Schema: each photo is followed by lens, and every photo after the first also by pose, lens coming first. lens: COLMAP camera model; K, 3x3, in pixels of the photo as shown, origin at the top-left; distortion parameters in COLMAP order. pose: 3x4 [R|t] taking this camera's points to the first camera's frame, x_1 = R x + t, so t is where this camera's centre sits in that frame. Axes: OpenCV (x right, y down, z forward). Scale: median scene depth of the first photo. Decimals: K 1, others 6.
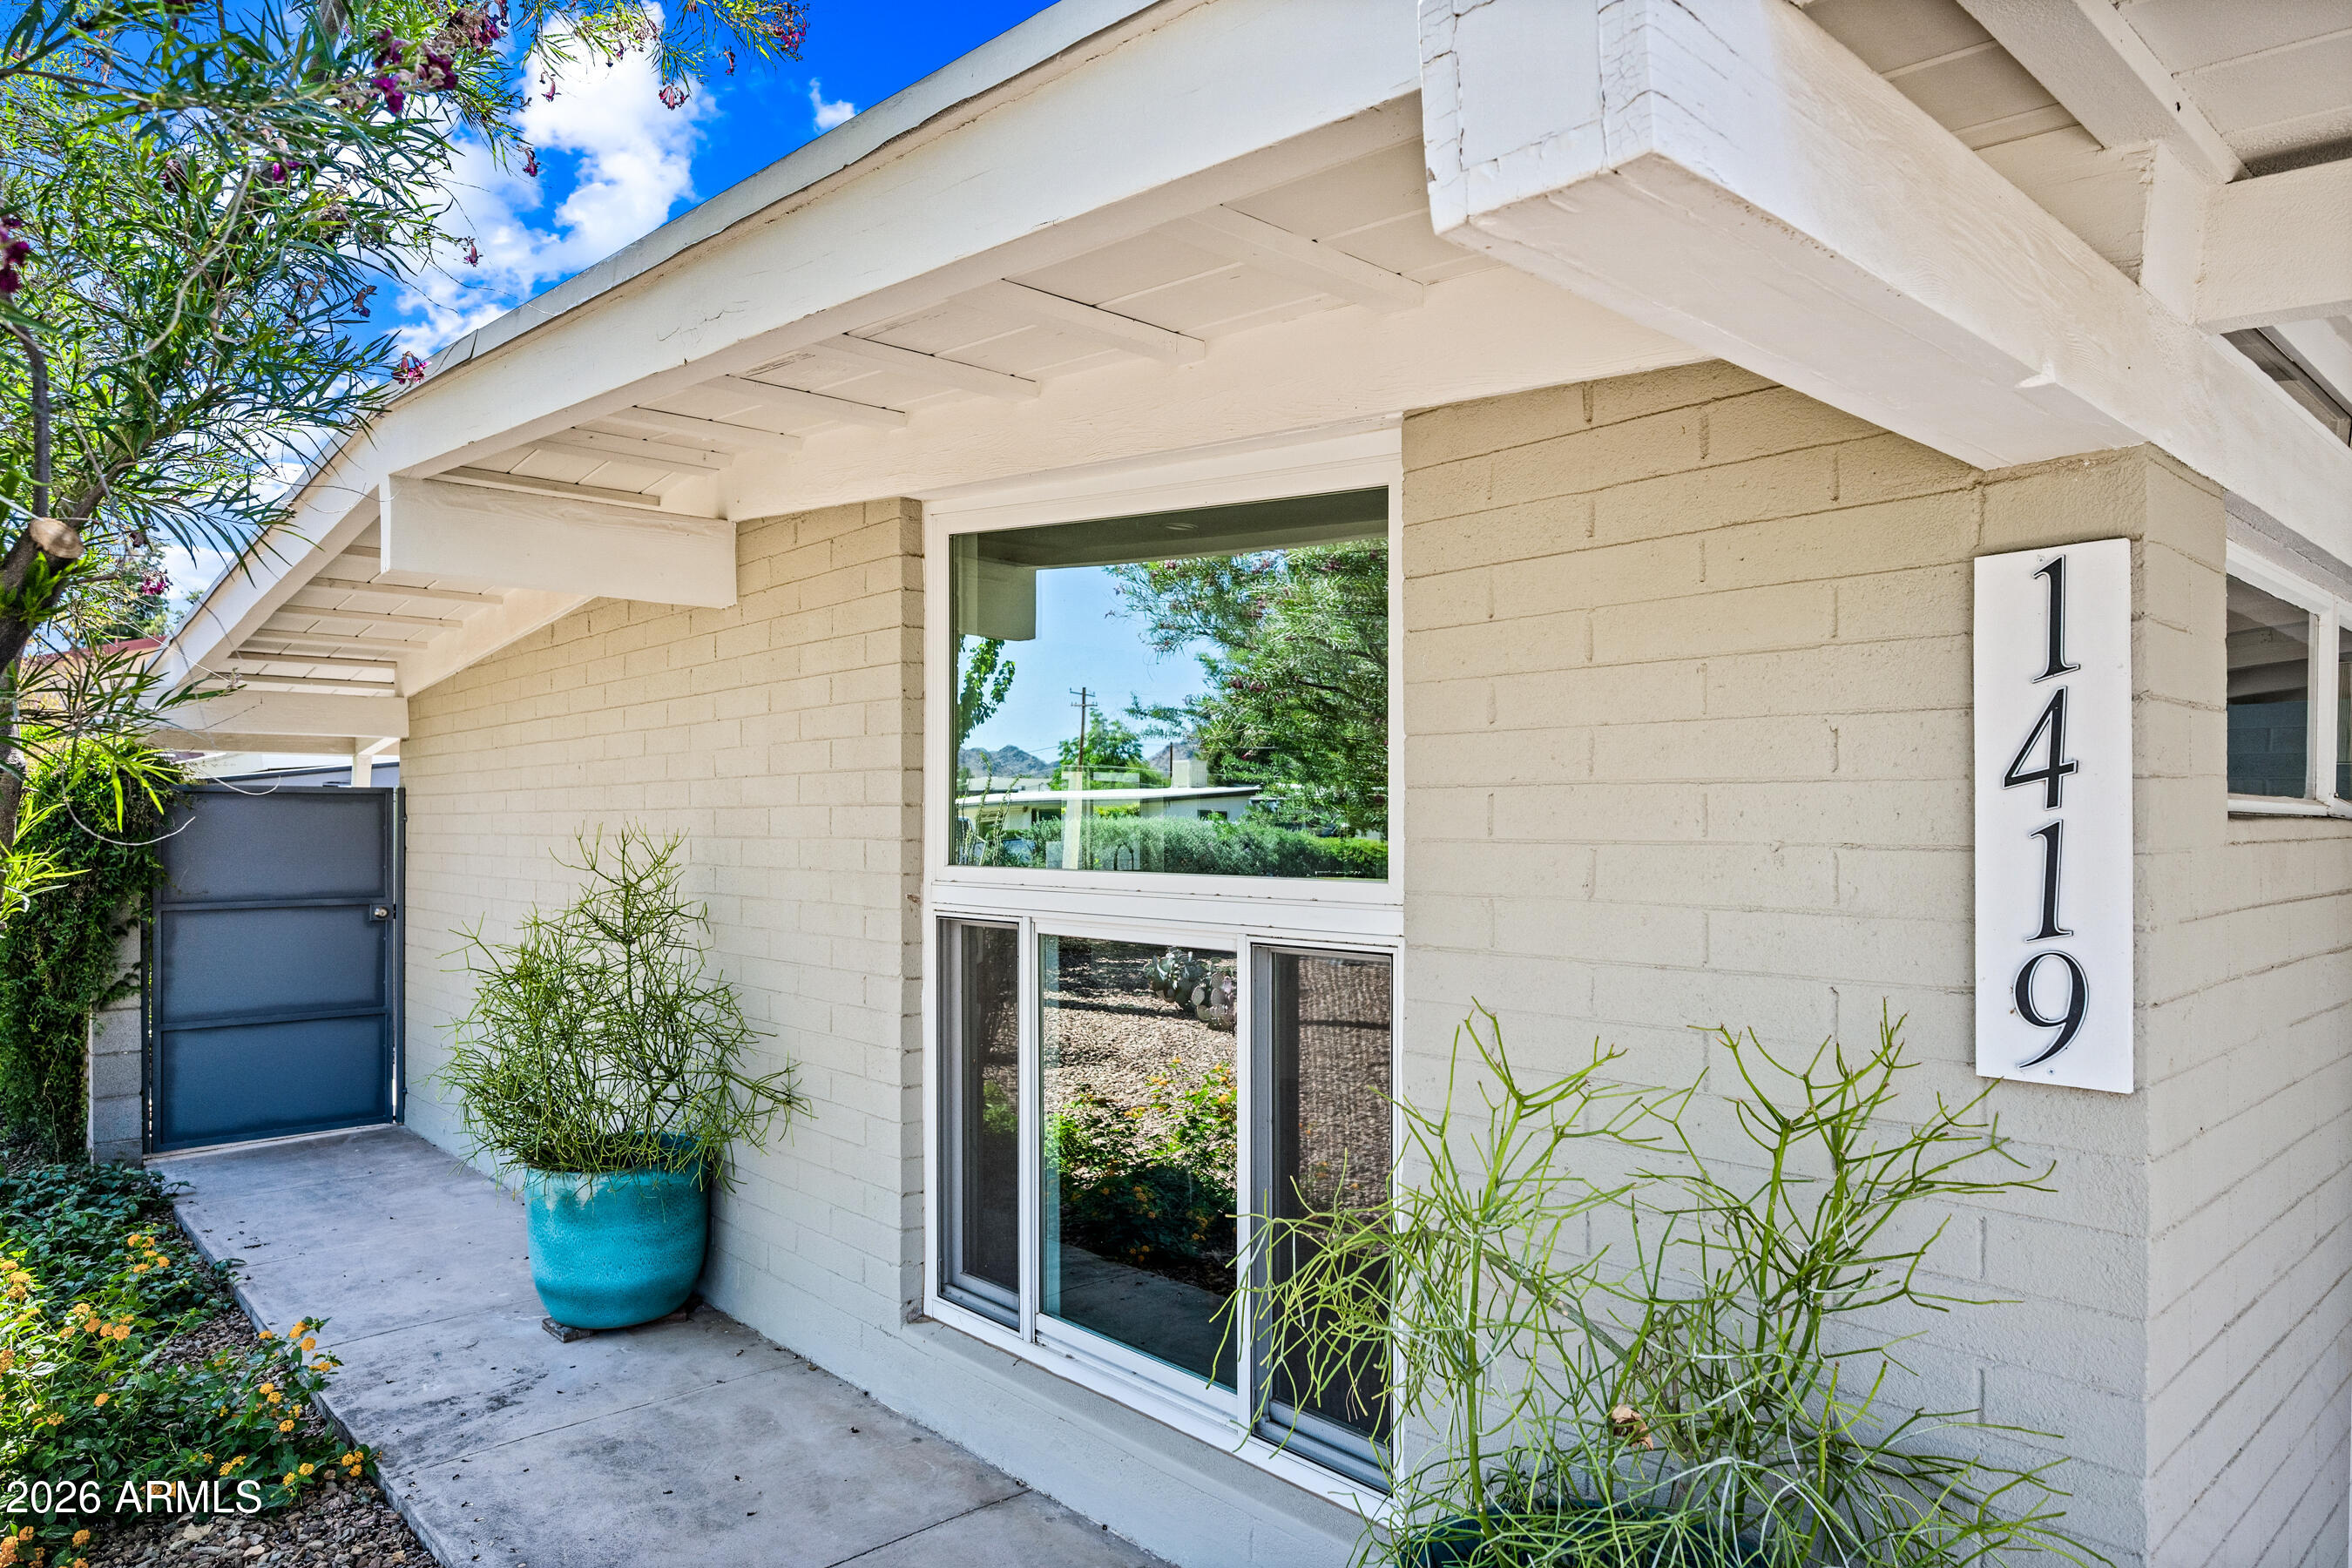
lens RADIAL K [[1446.6, 0, 1177.1], [0, 1446.6, 811.0], [0, 0, 1]] dist [0.001114, 0.000174]
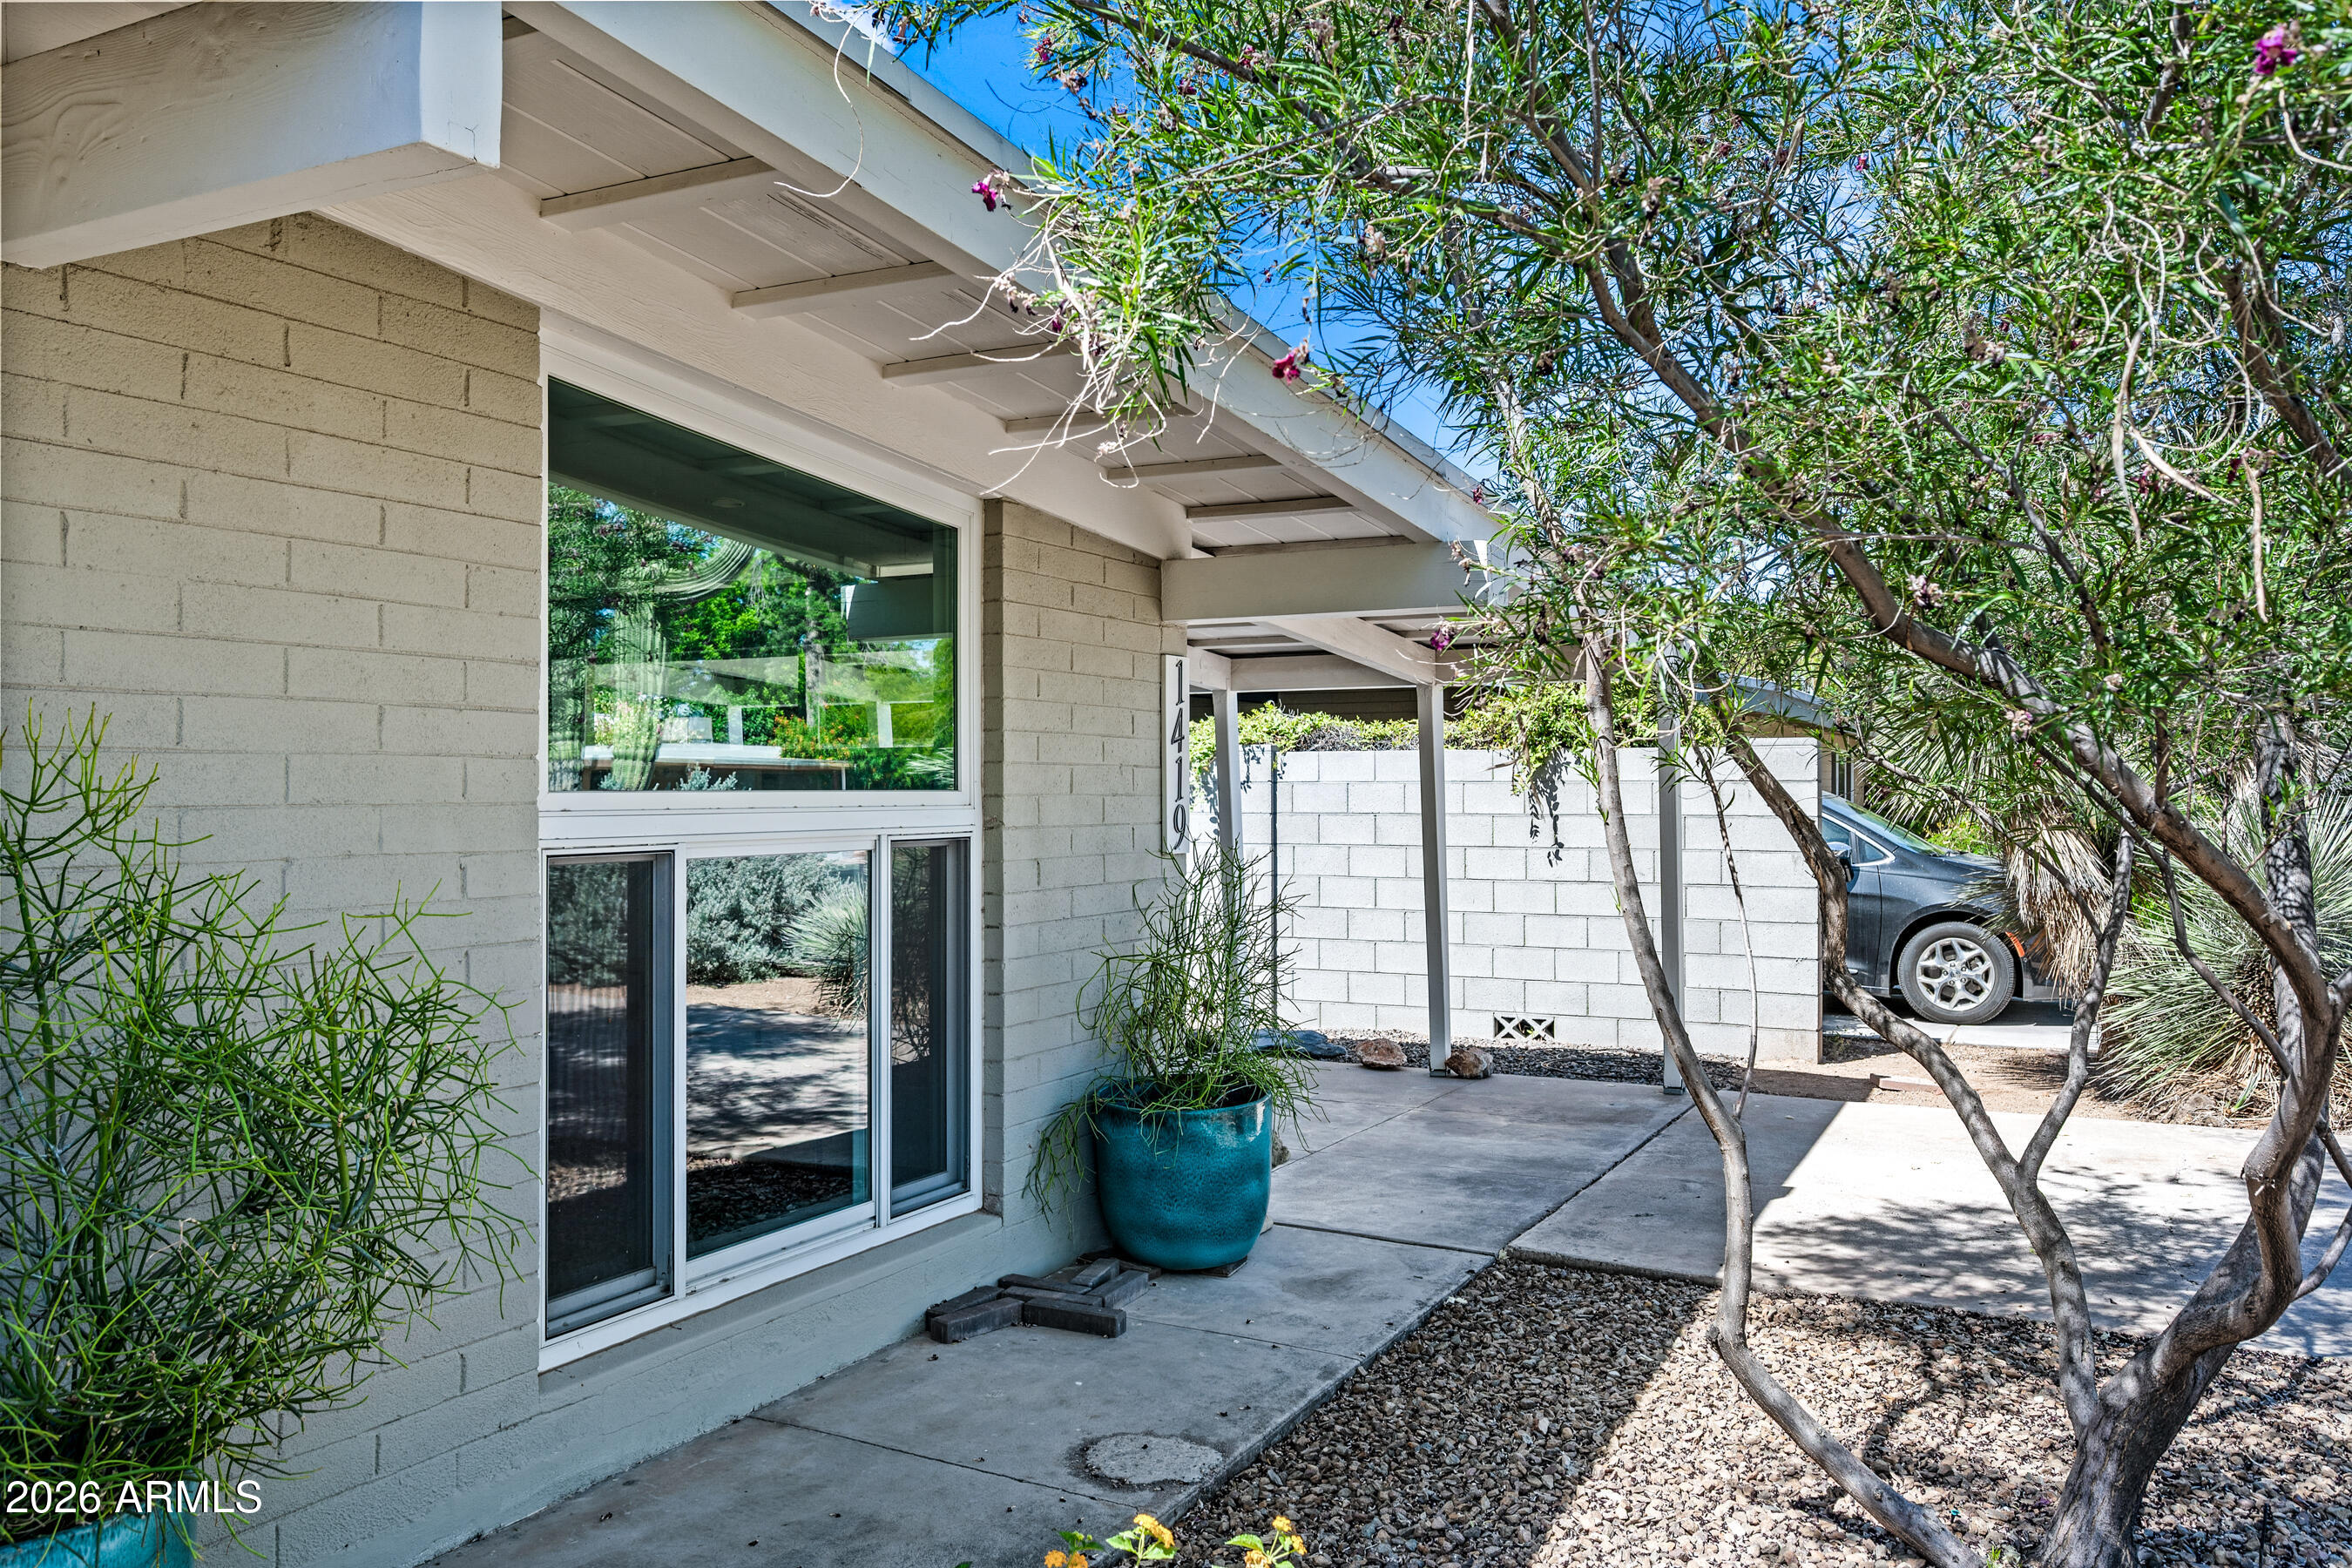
lens RADIAL K [[1779.8, 0, 1177.0], [0, 1779.8, 784.9], [0, 0, 1]] dist [0.000150, 0.000395]
pose [[-0.344309, 0.004723, 0.938845, -1.345489], [-0.004267, 0.999969, -0.006595, 0.043965], [-0.938847, -0.006276, -0.344278, 1.144138]]
